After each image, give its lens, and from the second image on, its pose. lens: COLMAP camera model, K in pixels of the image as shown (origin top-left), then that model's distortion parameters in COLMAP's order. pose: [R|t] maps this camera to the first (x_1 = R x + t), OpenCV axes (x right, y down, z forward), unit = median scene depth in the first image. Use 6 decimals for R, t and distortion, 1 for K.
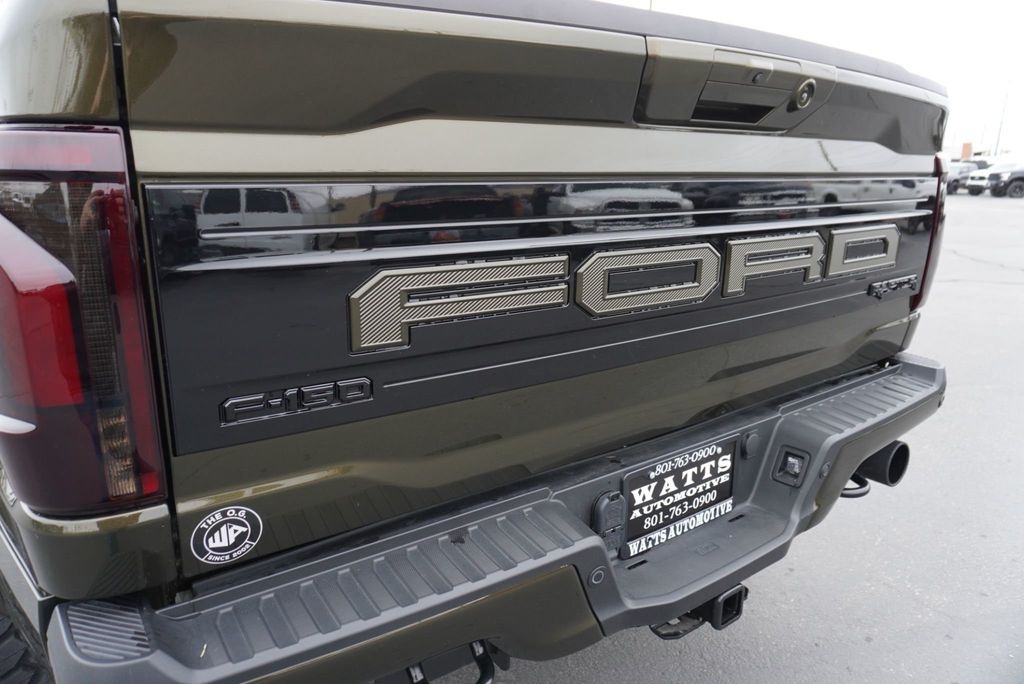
lens RADIAL K [[678.8, 0, 510.9], [0, 678.8, 339.1], [0, 0, 1]] dist [-0.056854, 0.046046]
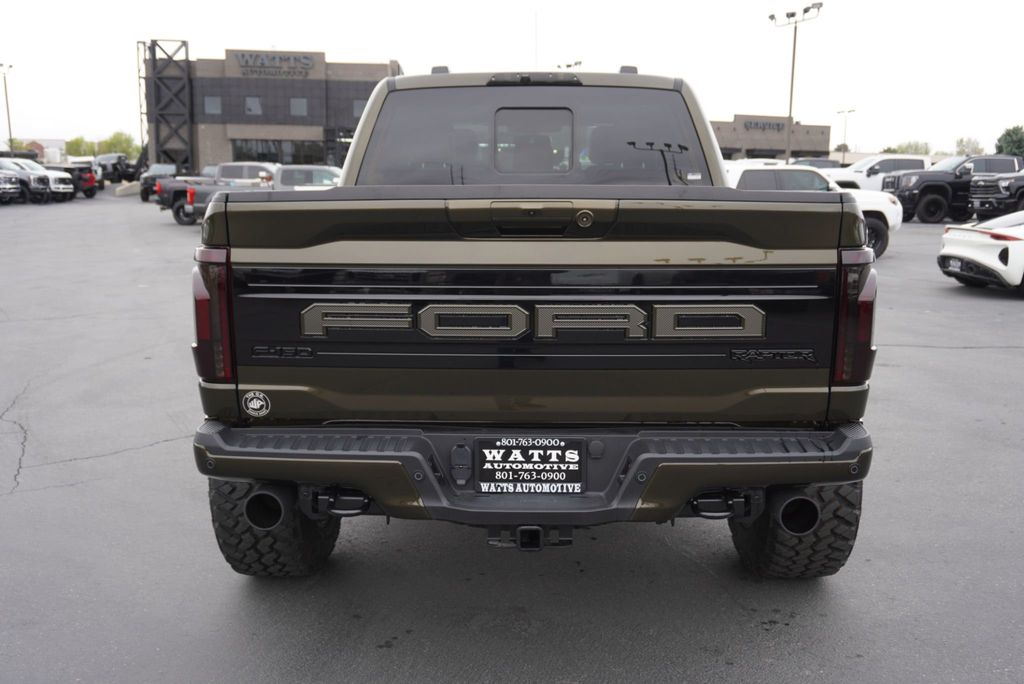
lens RADIAL K [[917.8, 0, 506.1], [0, 917.8, 339.4], [0, 0, 1]] dist [-0.008298, 0.008336]
pose [[0.799906, 0.101542, -0.591473, 1.415012], [-0.146159, 0.988868, -0.027900, 0.011035], [0.582055, 0.108766, 0.805842, -0.750694]]
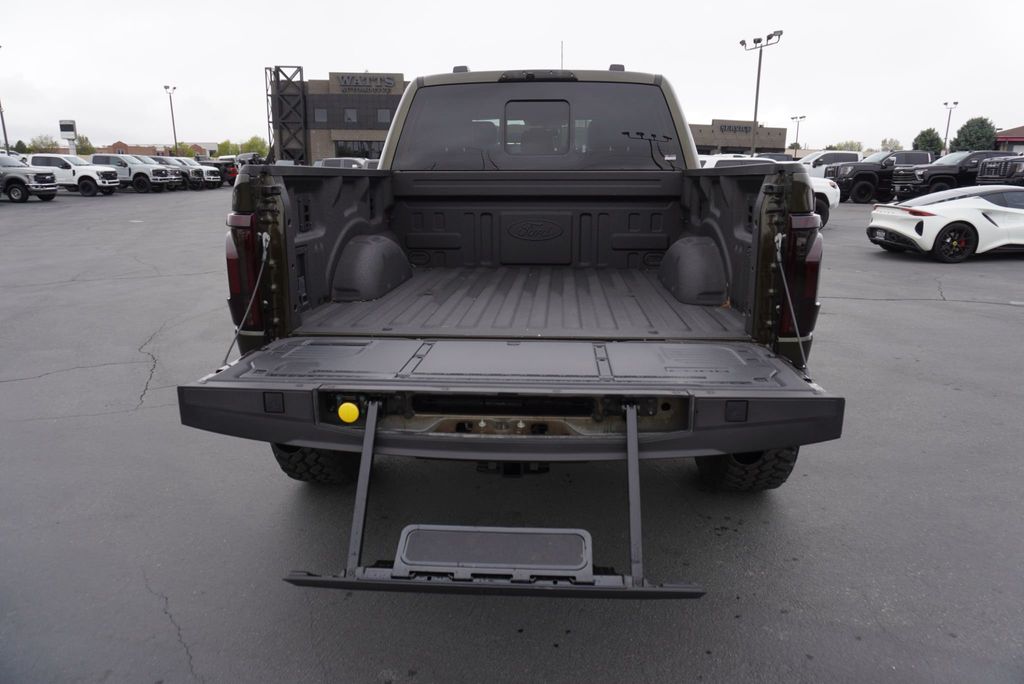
lens RADIAL K [[678.8, 0, 510.9], [0, 678.8, 339.1], [0, 0, 1]] dist [-0.056854, 0.046046]
pose [[0.774123, 0.149222, -0.615196, 1.319432], [-0.151060, 0.987290, 0.049392, -0.024952], [0.614747, 0.054696, 0.786825, -0.425779]]
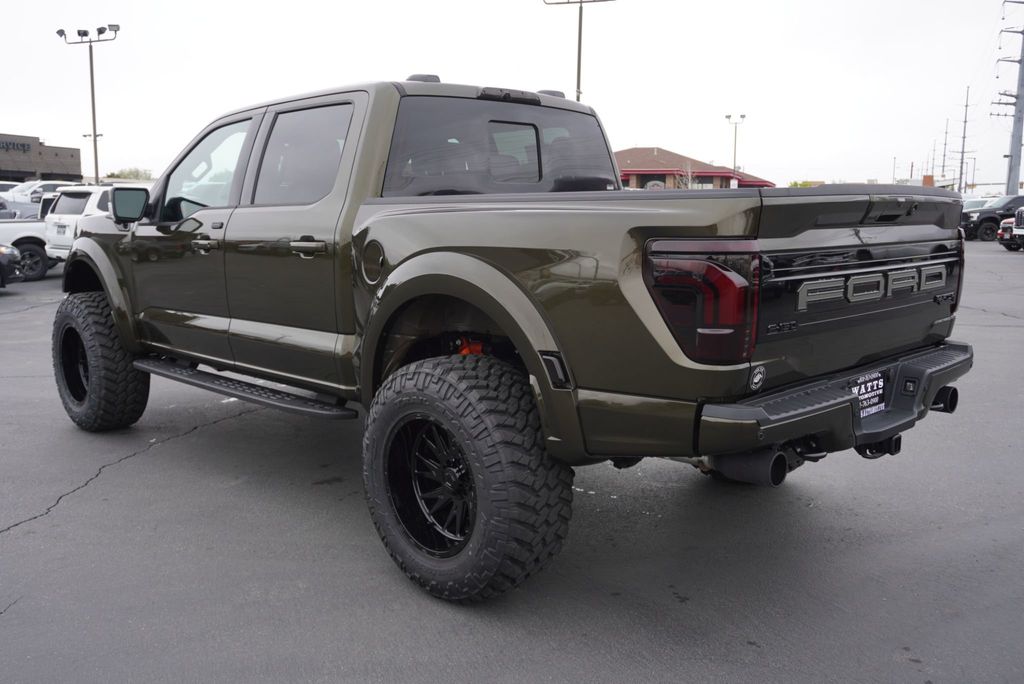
lens RADIAL K [[917.8, 0, 506.1], [0, 917.8, 339.4], [0, 0, 1]] dist [-0.008298, 0.008336]
pose [[0.987368, -0.026806, 0.156158, -1.261492], [0.042667, 0.994161, -0.099116, 0.289162], [-0.152589, 0.104527, 0.982746, -1.594845]]
